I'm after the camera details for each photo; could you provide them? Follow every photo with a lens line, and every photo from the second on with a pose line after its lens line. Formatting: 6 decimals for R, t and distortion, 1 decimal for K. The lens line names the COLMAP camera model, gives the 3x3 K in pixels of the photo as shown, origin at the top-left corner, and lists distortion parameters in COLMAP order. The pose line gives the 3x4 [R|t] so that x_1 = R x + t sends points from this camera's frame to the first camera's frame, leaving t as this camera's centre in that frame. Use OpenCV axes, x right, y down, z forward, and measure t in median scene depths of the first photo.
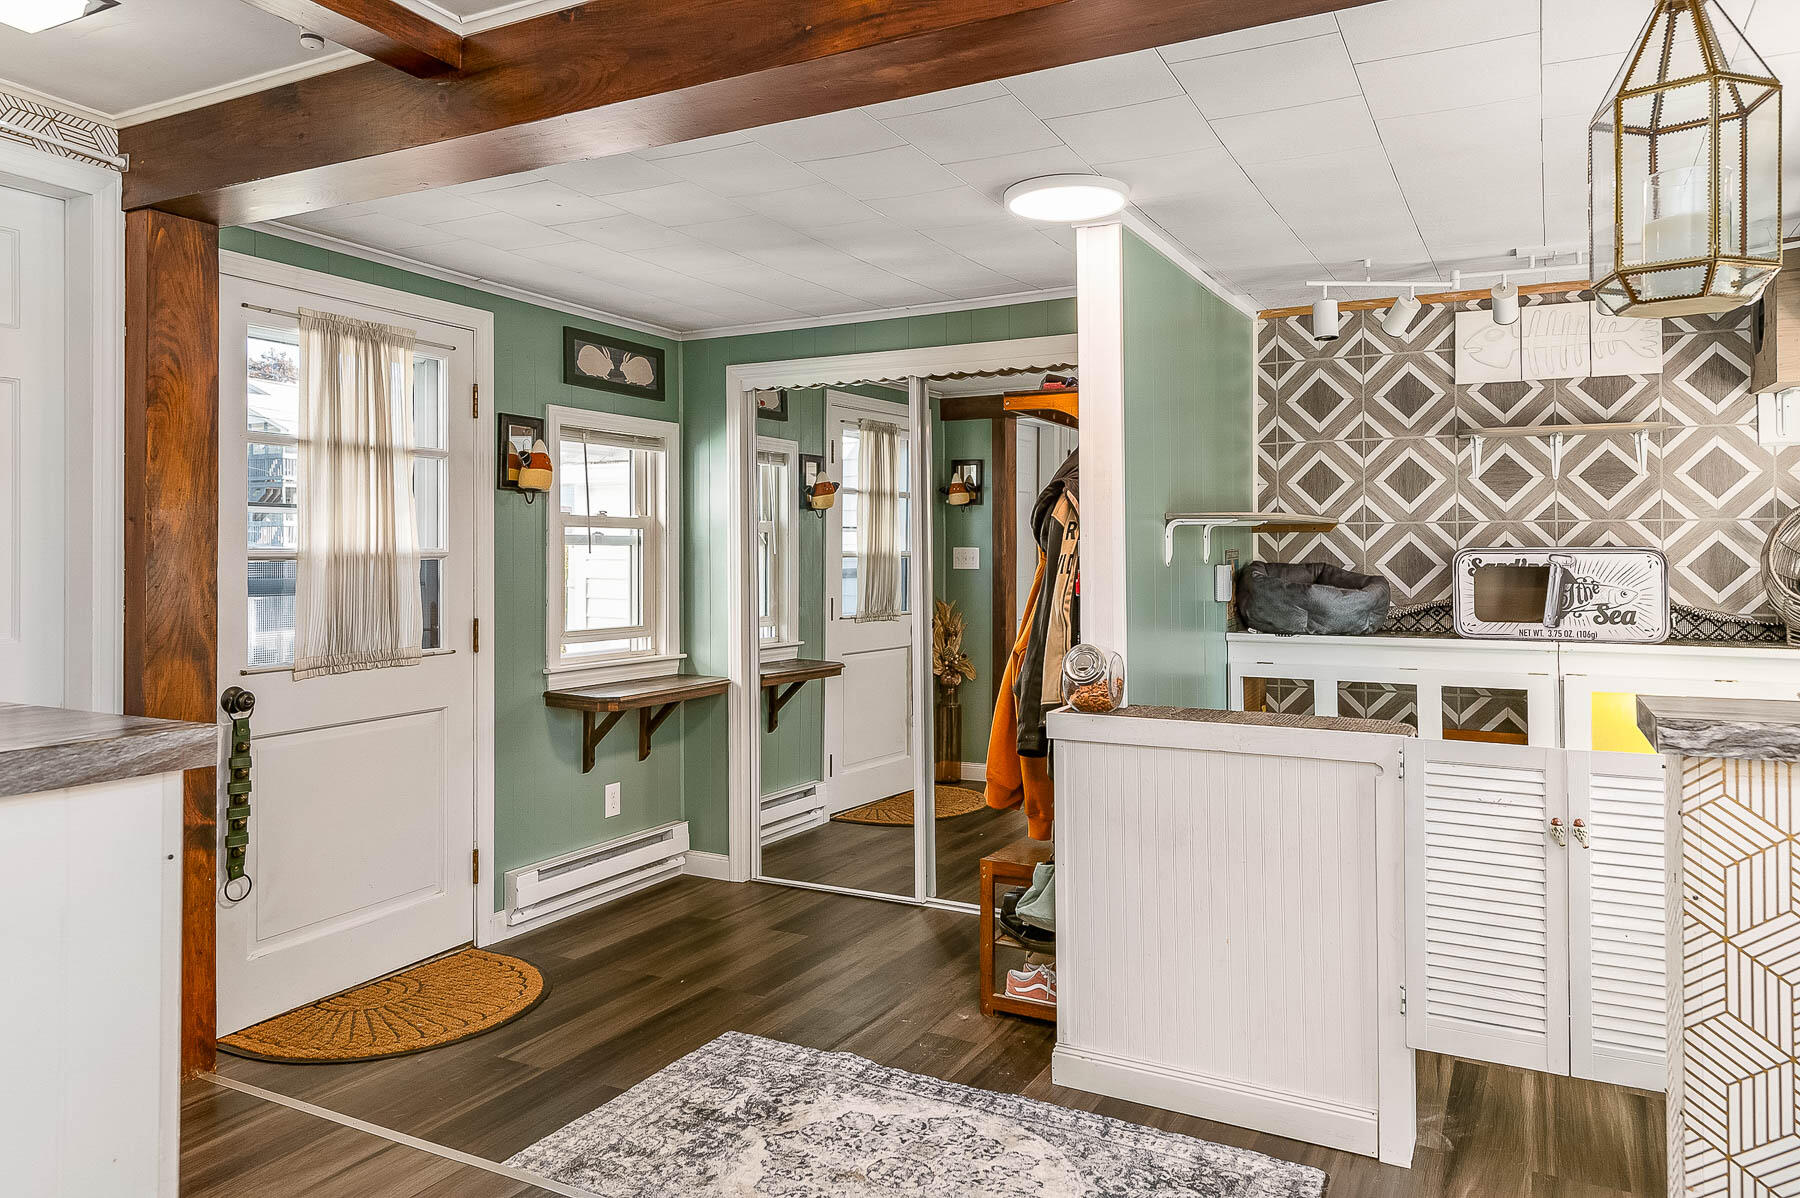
lens RADIAL K [[1197.8, 0, 905.8], [0, 1197.8, 531.1], [0, 0, 1]] dist [0.028061, -0.027834]
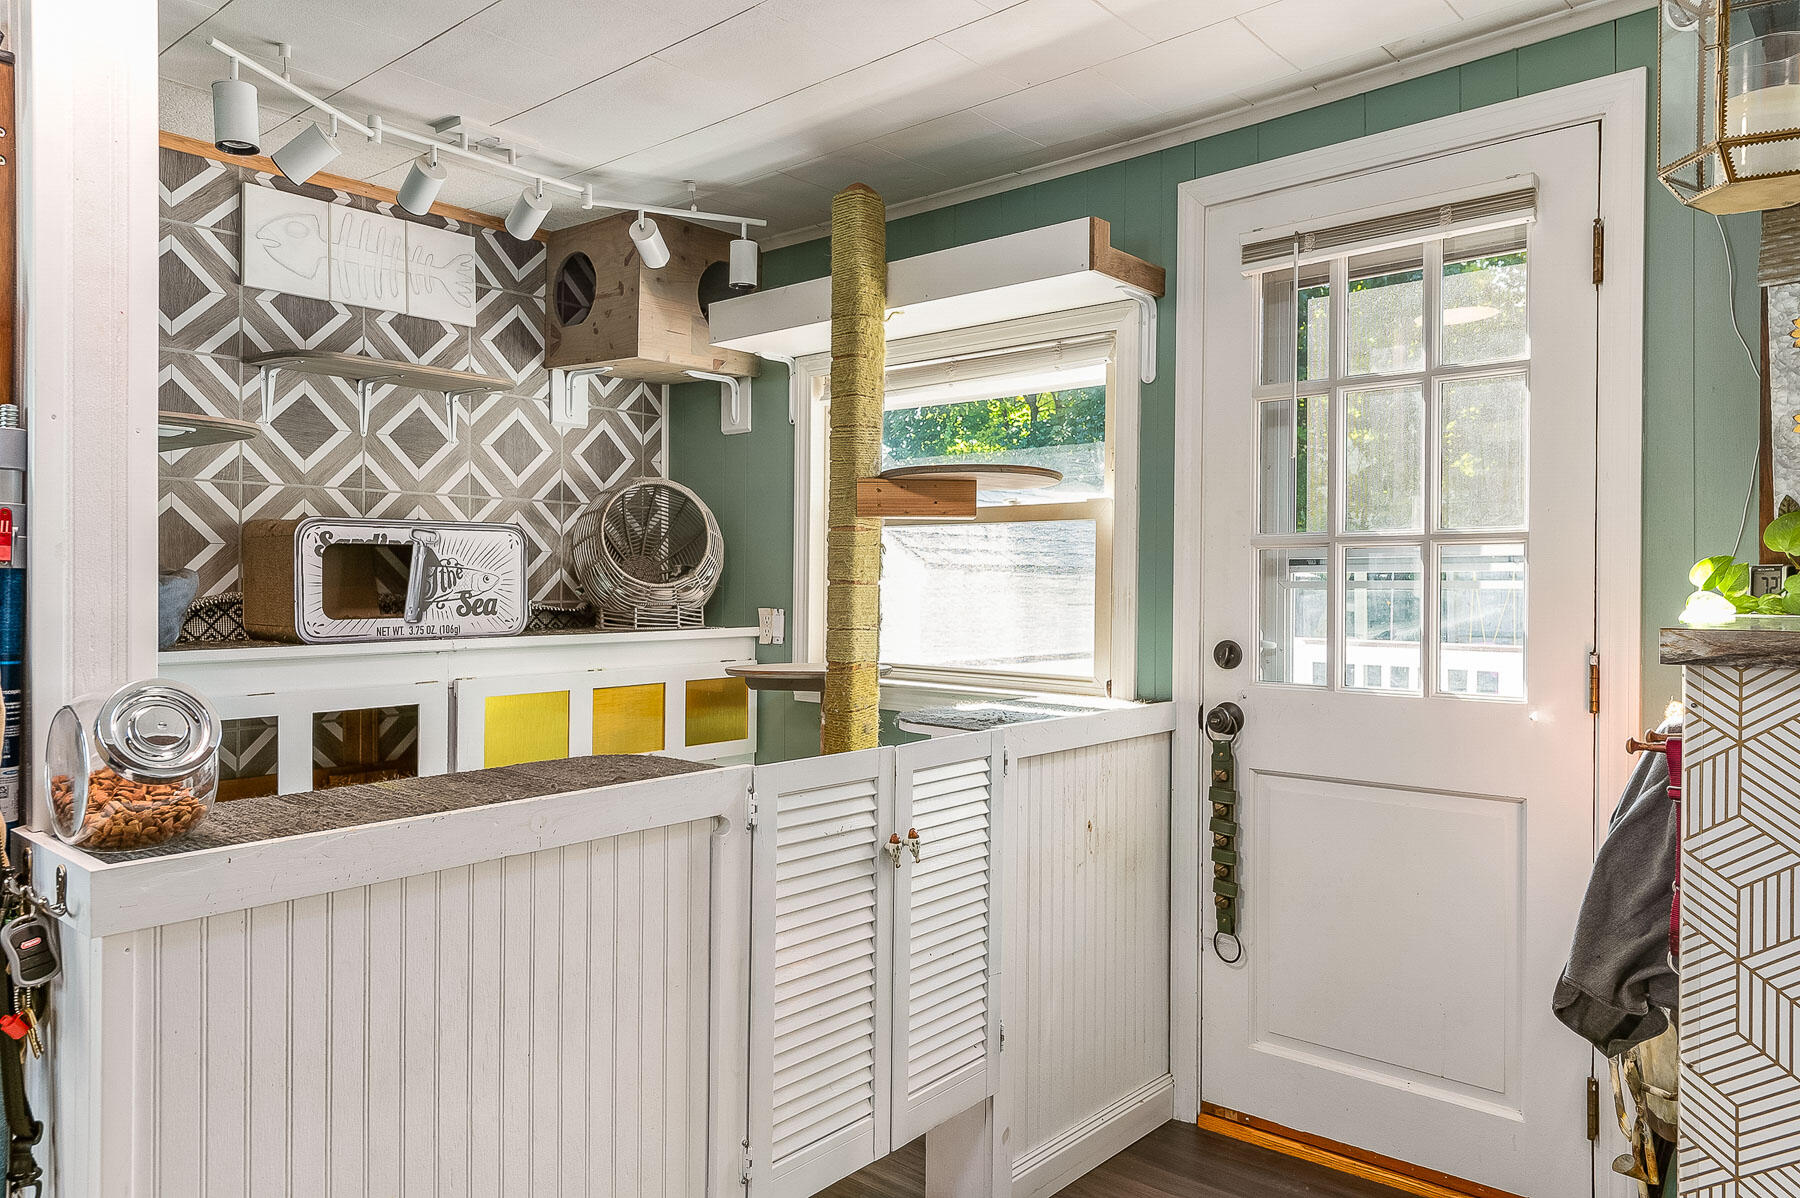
lens RADIAL K [[1188.9, 0, 901.8], [0, 1188.9, 586.4], [0, 0, 1]] dist [0.006872, -0.001684]
pose [[0.229105, -0.005972, 0.973383, -0.139332], [-0.021423, 0.999708, 0.011176, 0.039722], [-0.973166, -0.023413, 0.228911, 0.499740]]
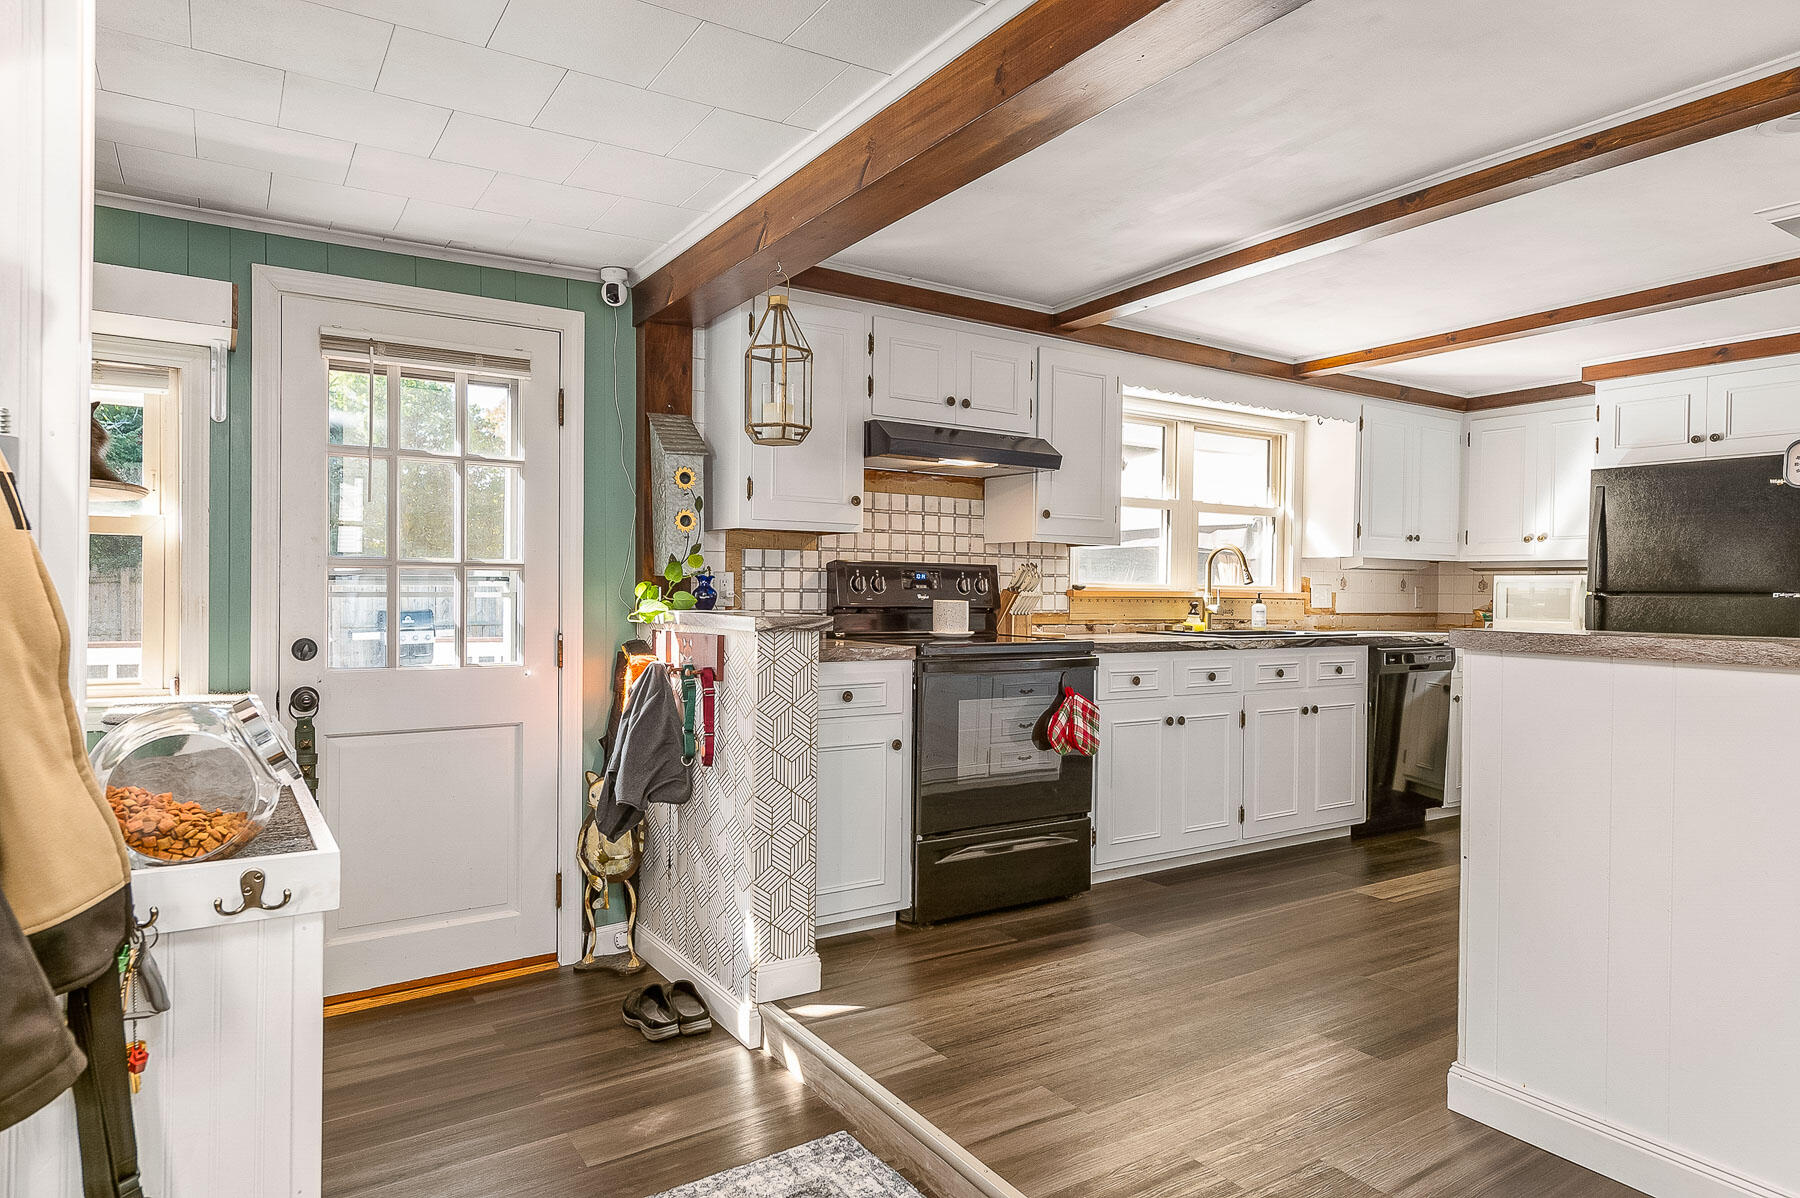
lens RADIAL K [[1038.2, 0, 904.7], [0, 1038.2, 598.5], [0, 0, 1]] dist [0.002697, -0.000105]
pose [[-0.876591, -0.016399, 0.480957, -0.185342], [-0.021845, 0.999745, -0.005726, 0.039867], [-0.480741, -0.015525, -0.876725, 0.914522]]
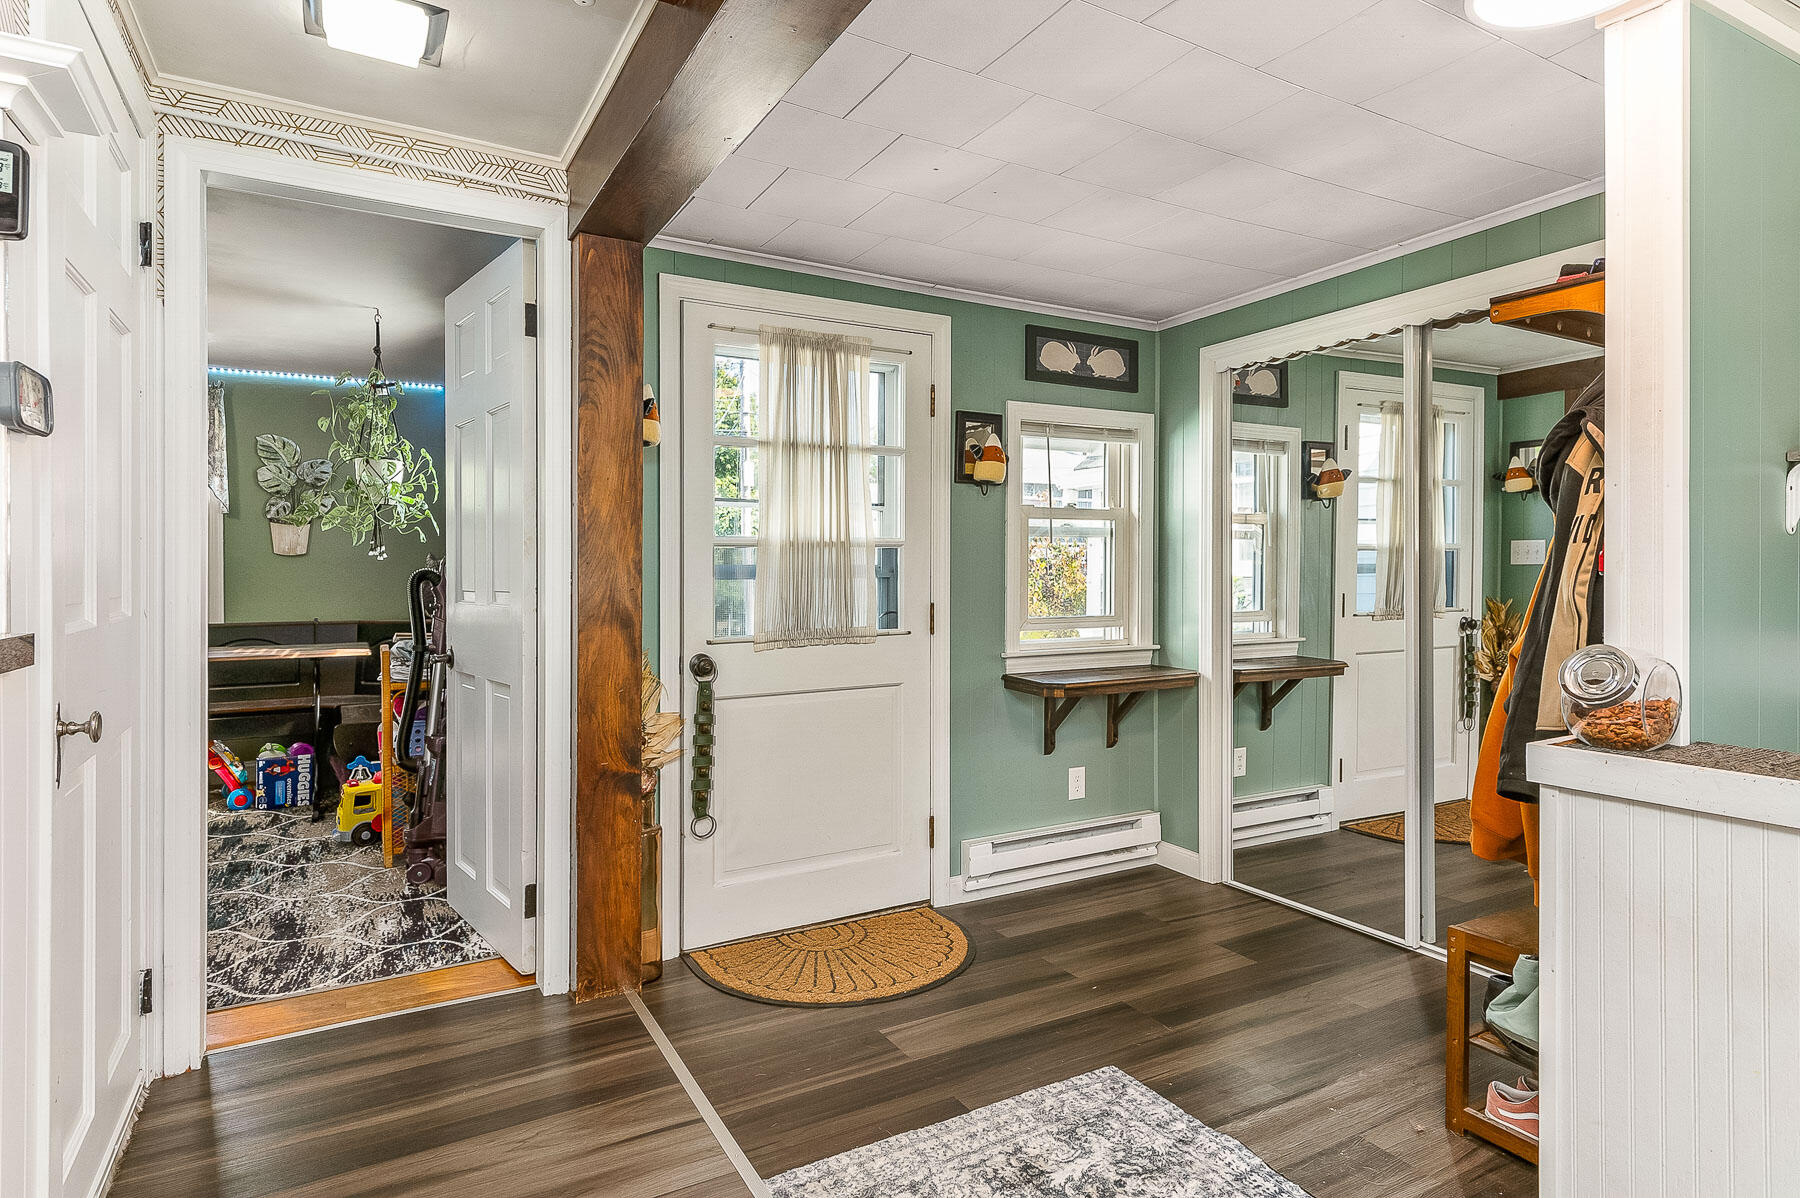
lens RADIAL K [[966.4, 0, 902.6], [0, 966.4, 583.5], [0, 0, 1]] dist [0.030675, -0.022933]
pose [[0.842094, 0.002833, -0.539323, 0.085556], [0.016420, 0.999388, 0.030887, 0.027750], [0.539081, -0.034866, 0.841532, 0.253537]]
